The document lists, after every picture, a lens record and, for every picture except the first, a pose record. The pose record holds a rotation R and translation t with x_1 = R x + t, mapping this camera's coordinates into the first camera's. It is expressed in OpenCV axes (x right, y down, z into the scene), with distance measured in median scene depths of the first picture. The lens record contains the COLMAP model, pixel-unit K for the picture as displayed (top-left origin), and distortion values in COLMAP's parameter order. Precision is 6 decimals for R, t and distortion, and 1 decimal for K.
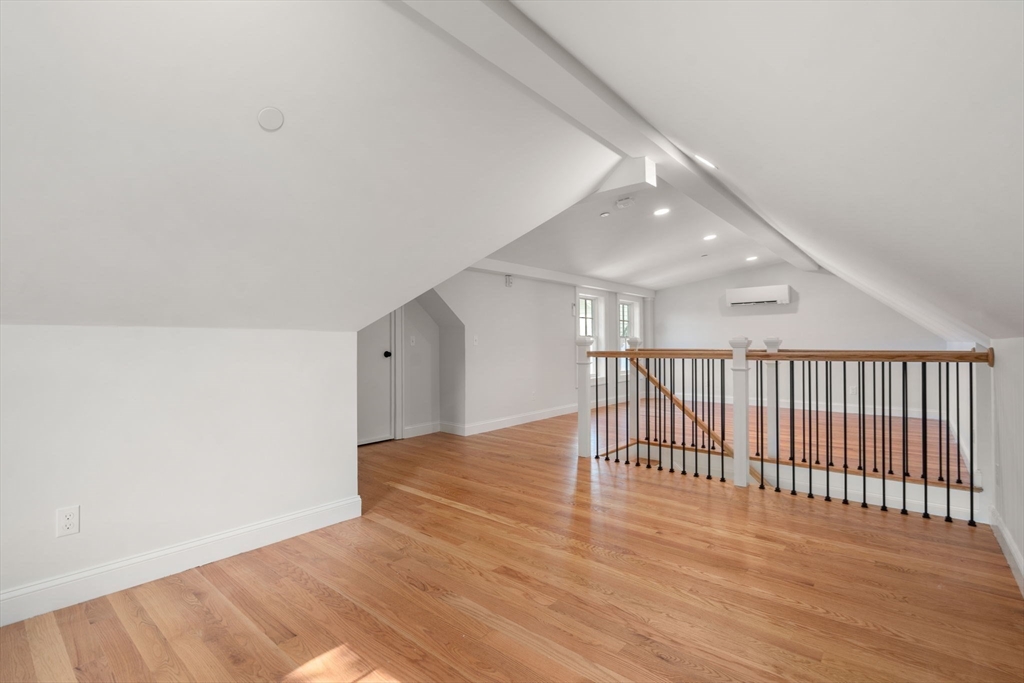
lens RADIAL K [[474.9, 0, 504.3], [0, 474.9, 342.8], [0, 0, 1]] dist [-0.003058, 0.001718]
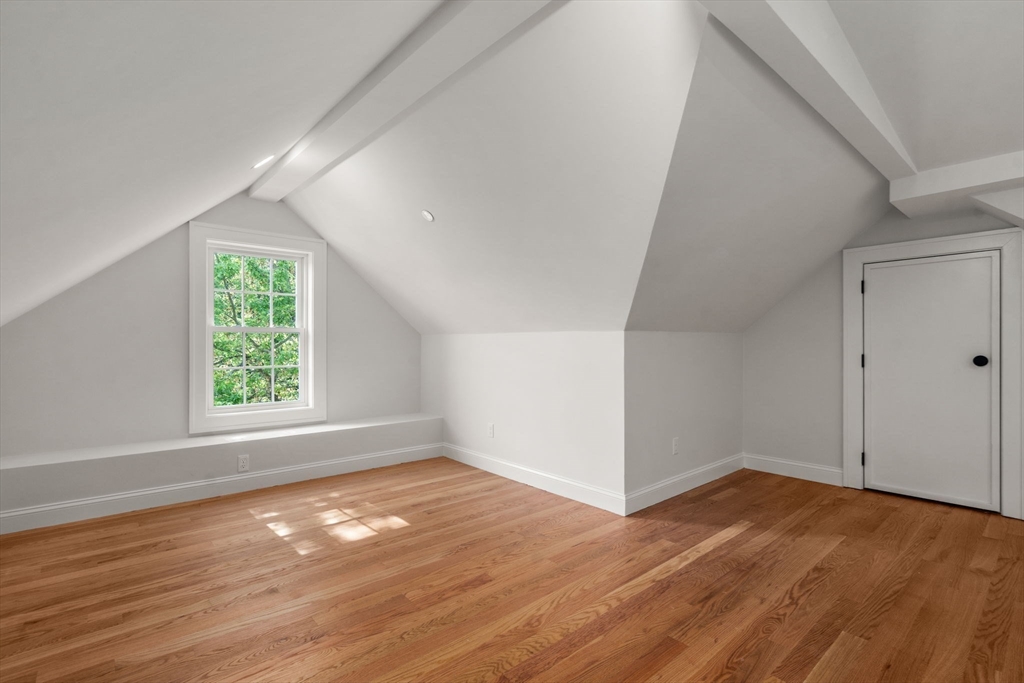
lens RADIAL K [[474.9, 0, 503.9], [0, 474.9, 342.5], [0, 0, 1]] dist [-0.003058, 0.001718]
pose [[-0.148266, 0.000051, -0.988948, 0.821077], [0.004922, 0.999988, -0.000687, 0.001882], [0.988935, -0.004970, -0.148264, 1.034693]]
